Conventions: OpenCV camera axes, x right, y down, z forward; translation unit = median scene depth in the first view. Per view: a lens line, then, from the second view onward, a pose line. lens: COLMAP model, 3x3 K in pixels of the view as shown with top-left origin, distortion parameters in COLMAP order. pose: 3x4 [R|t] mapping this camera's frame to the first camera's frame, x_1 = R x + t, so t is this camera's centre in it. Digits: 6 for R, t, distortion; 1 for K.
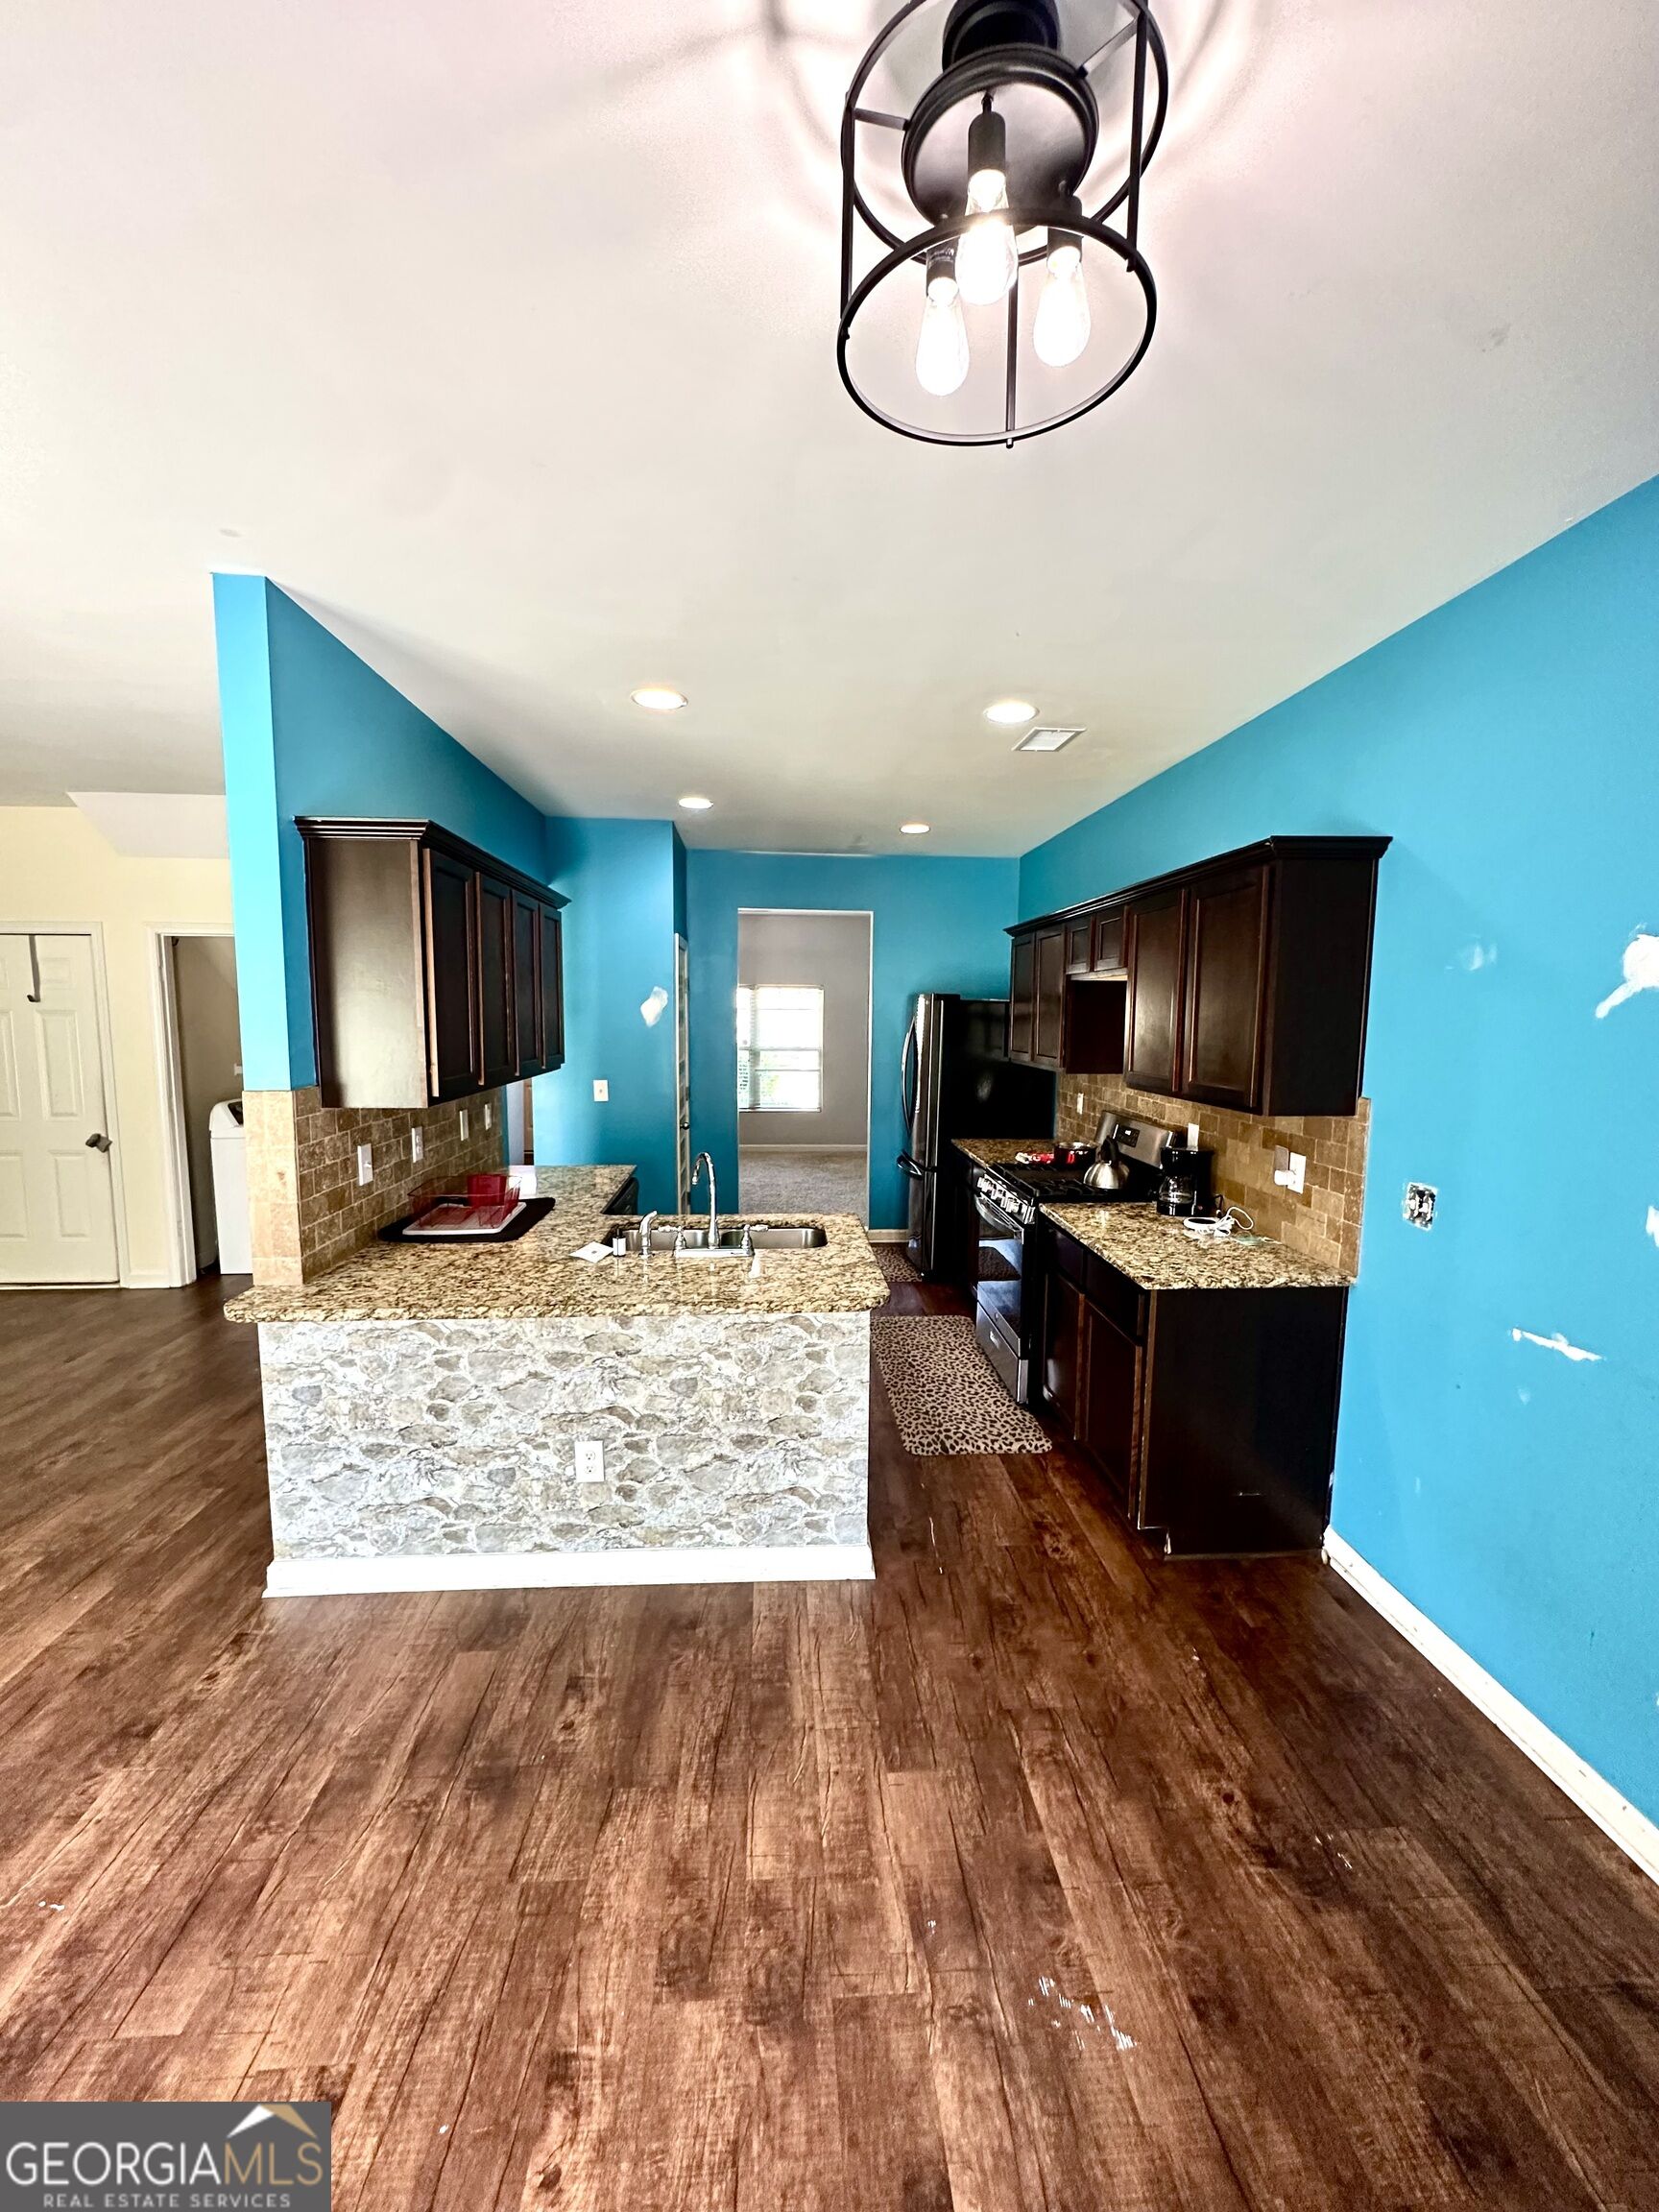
lens RADIAL K [[883.4, 0, 833.3], [0, 883.4, 1108.4], [0, 0, 1]] dist [-0.004203, 0.000504]
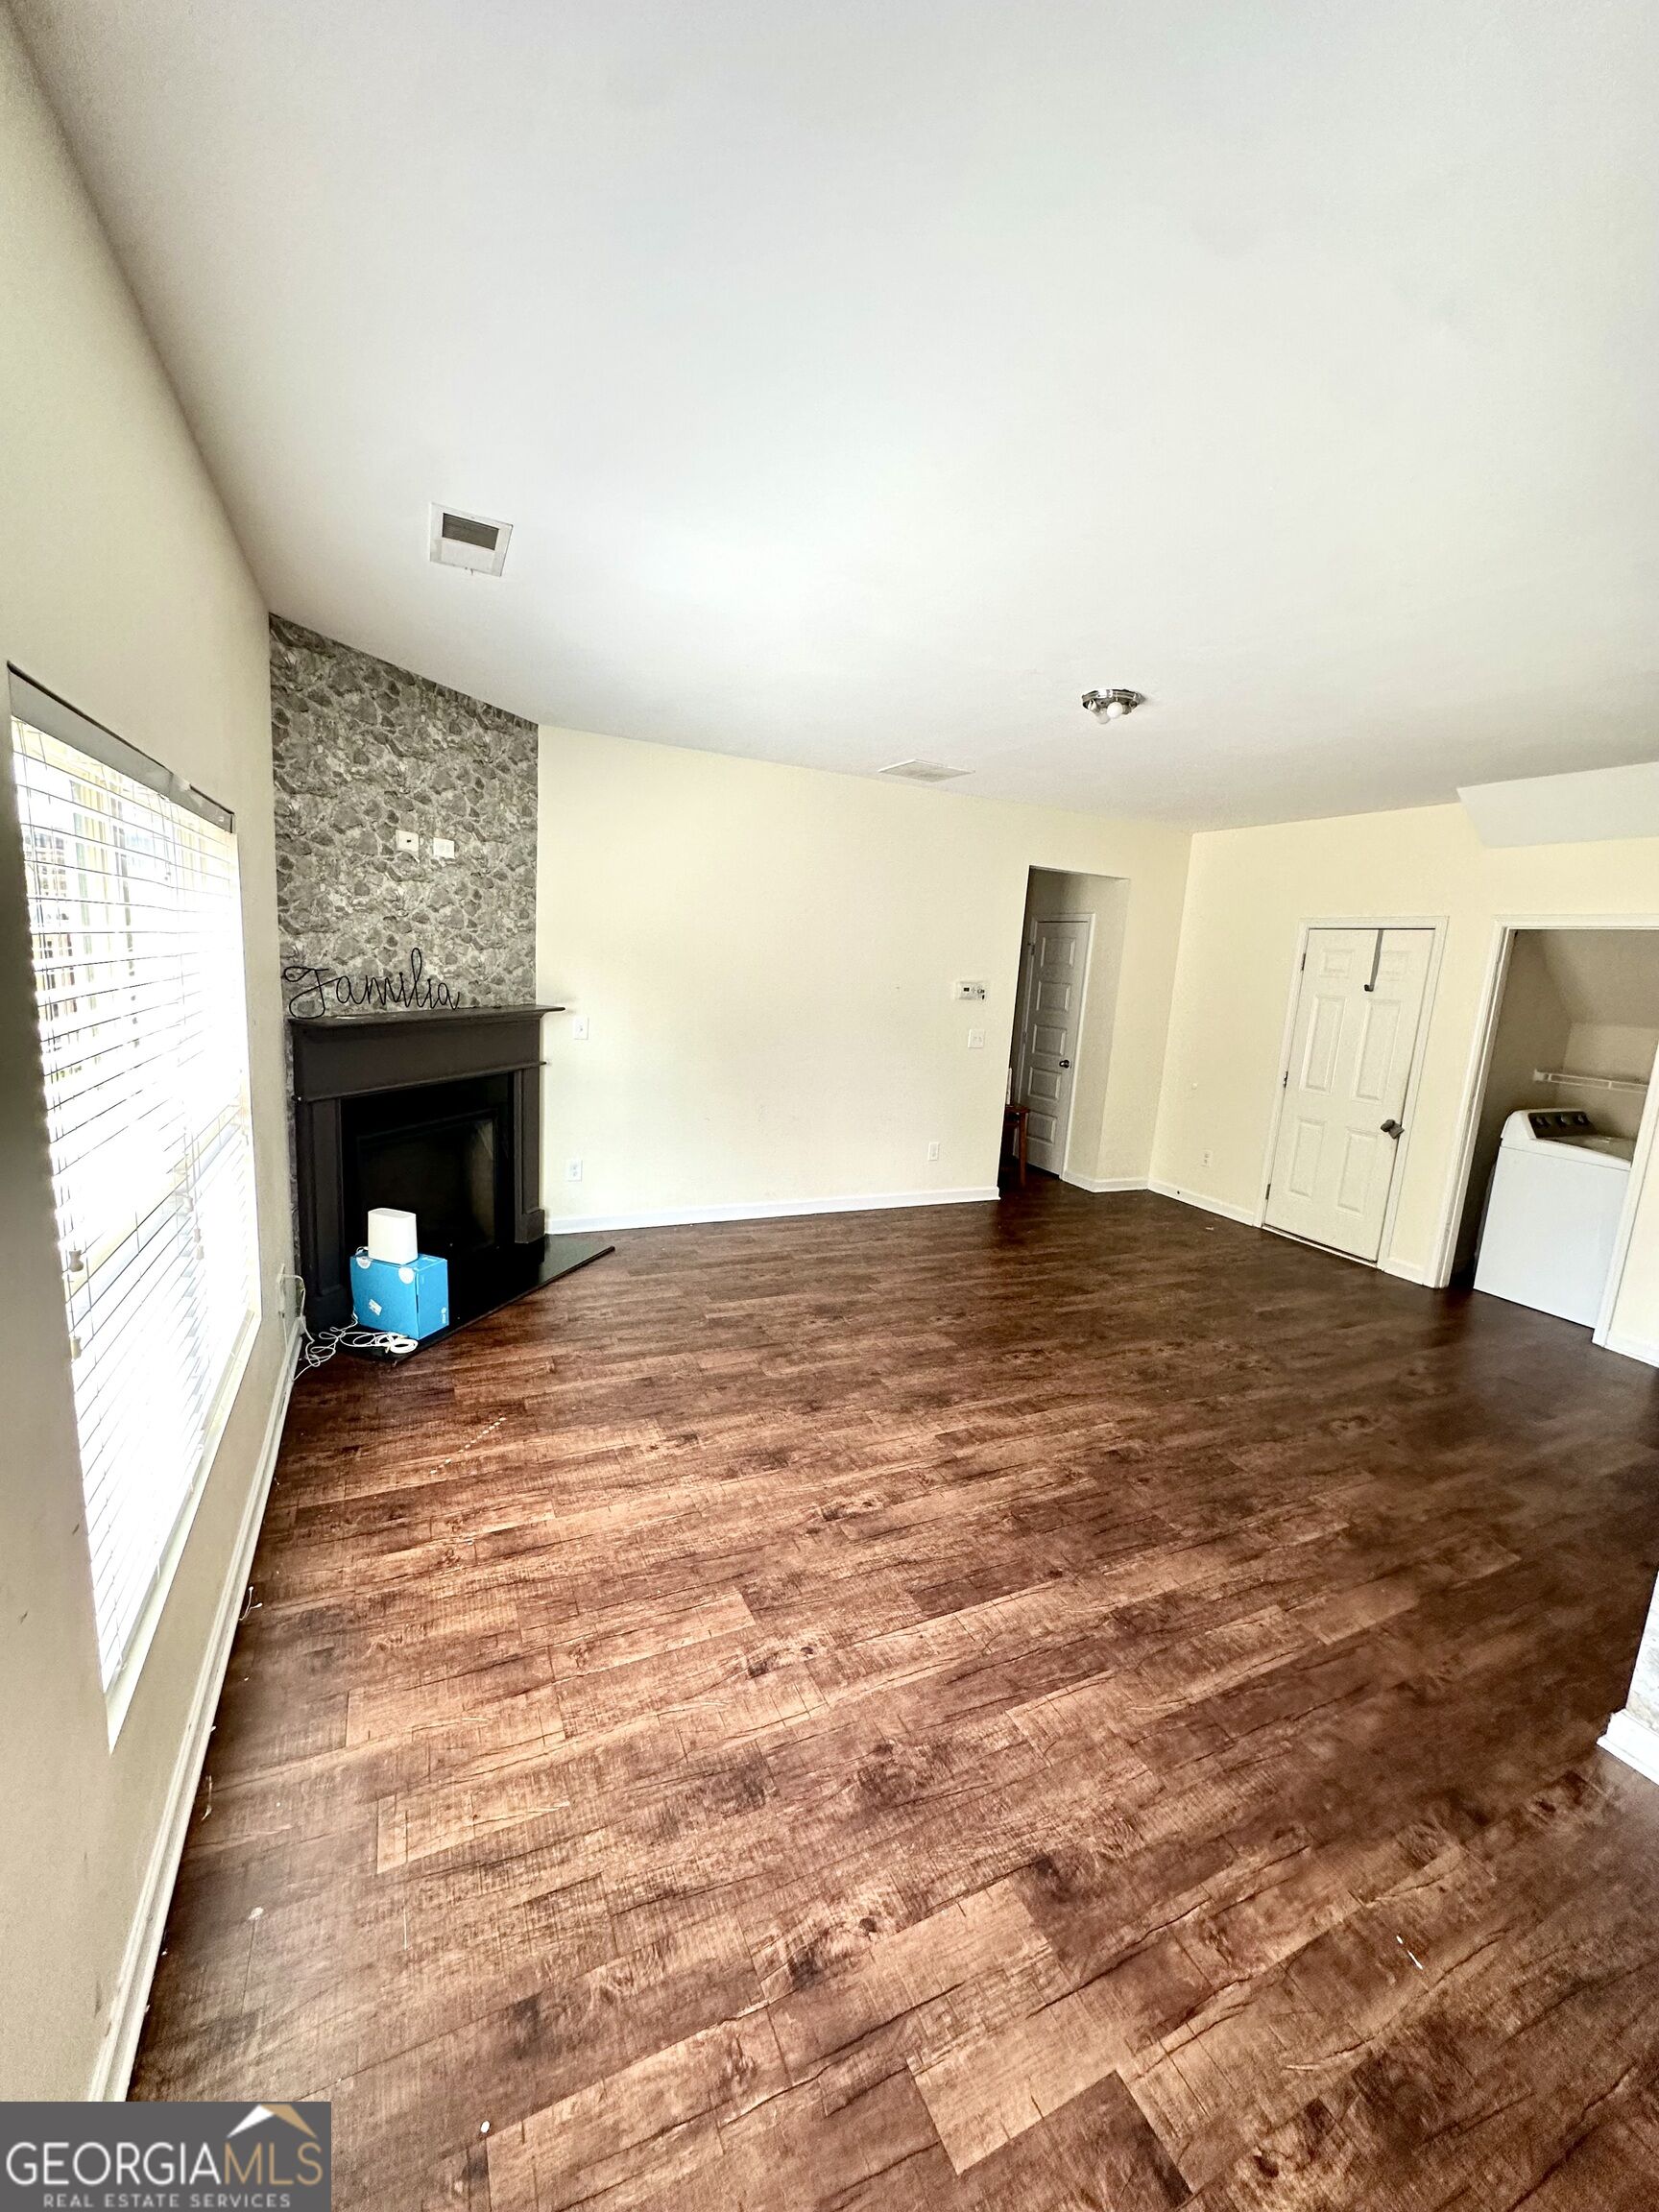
lens RADIAL K [[883.4, 0, 832.8], [0, 883.4, 1105.6], [0, 0, 1]] dist [-0.004203, 0.000504]
pose [[0.367717, 0.172291, -0.913838, -0.278998], [-0.165657, 0.979106, 0.117938, -0.003026], [0.915064, 0.108016, 0.388575, -0.030643]]
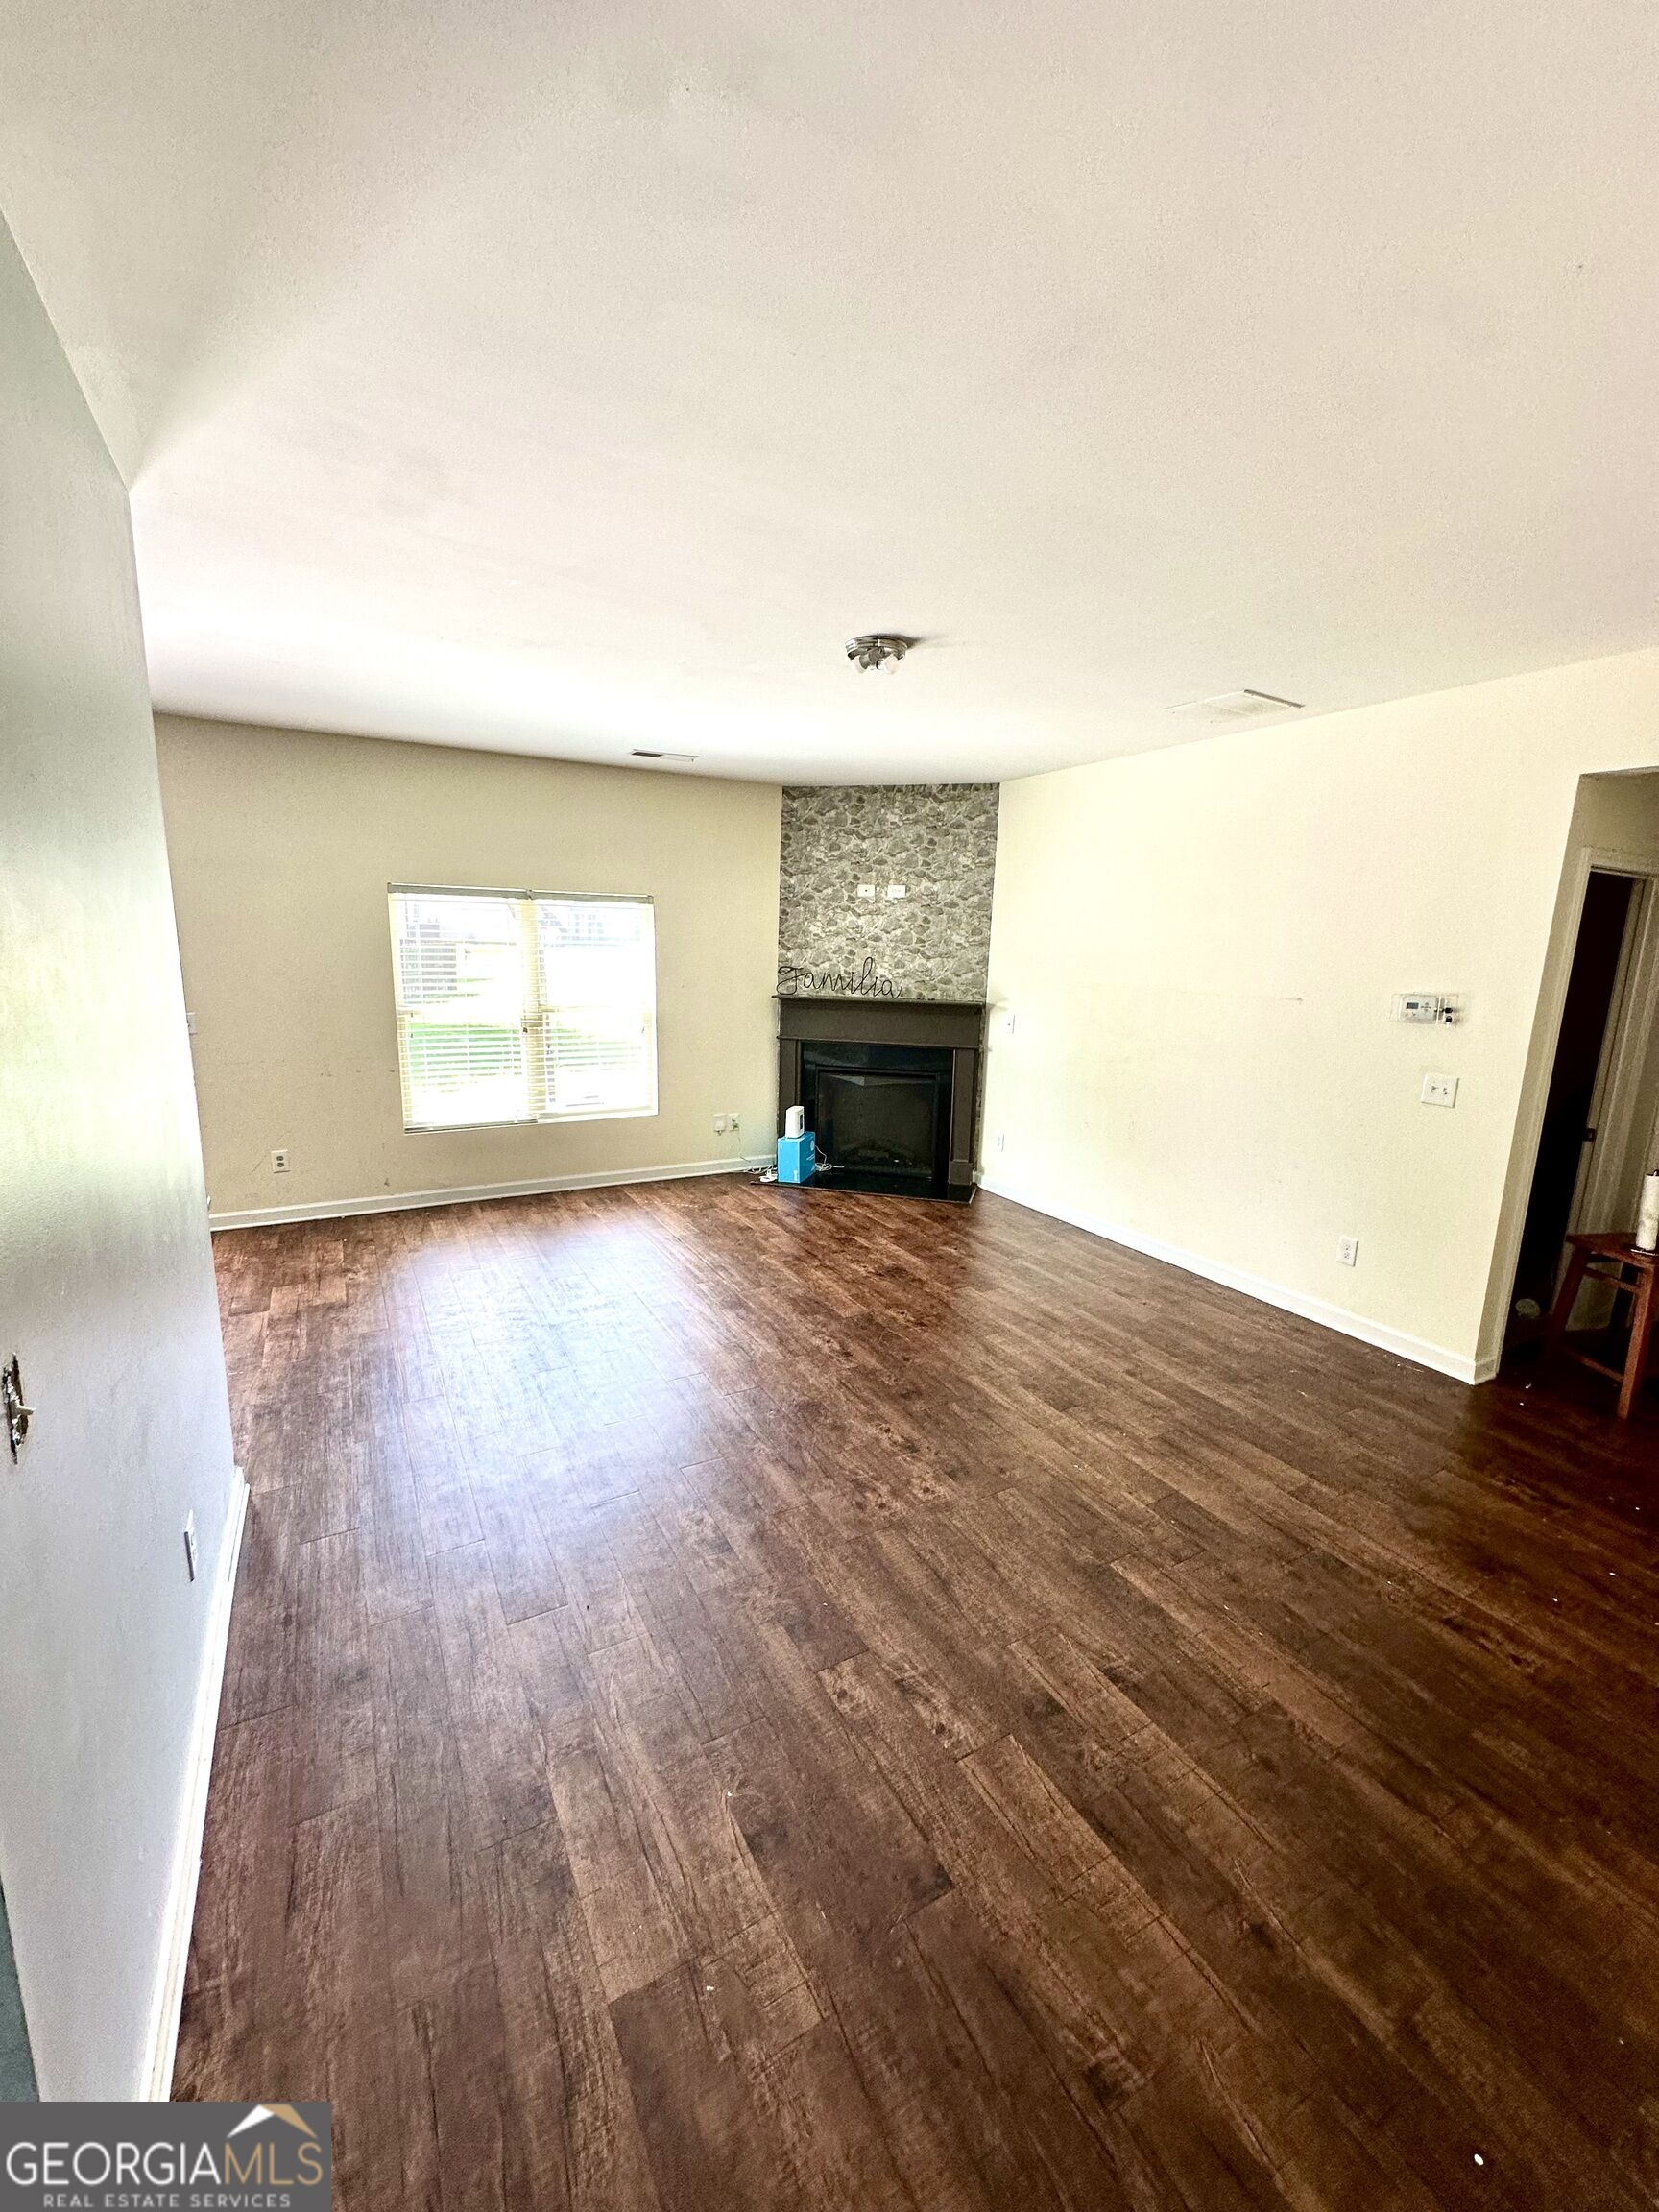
lens RADIAL K [[883.4, 0, 833.9], [0, 883.4, 1107.5], [0, 0, 1]] dist [-0.004203, 0.000504]
pose [[-0.902875, 0.049067, -0.427094, -0.902898], [-0.082723, 0.955070, 0.284600, -0.280948], [0.421869, 0.292289, -0.858250, 2.217894]]
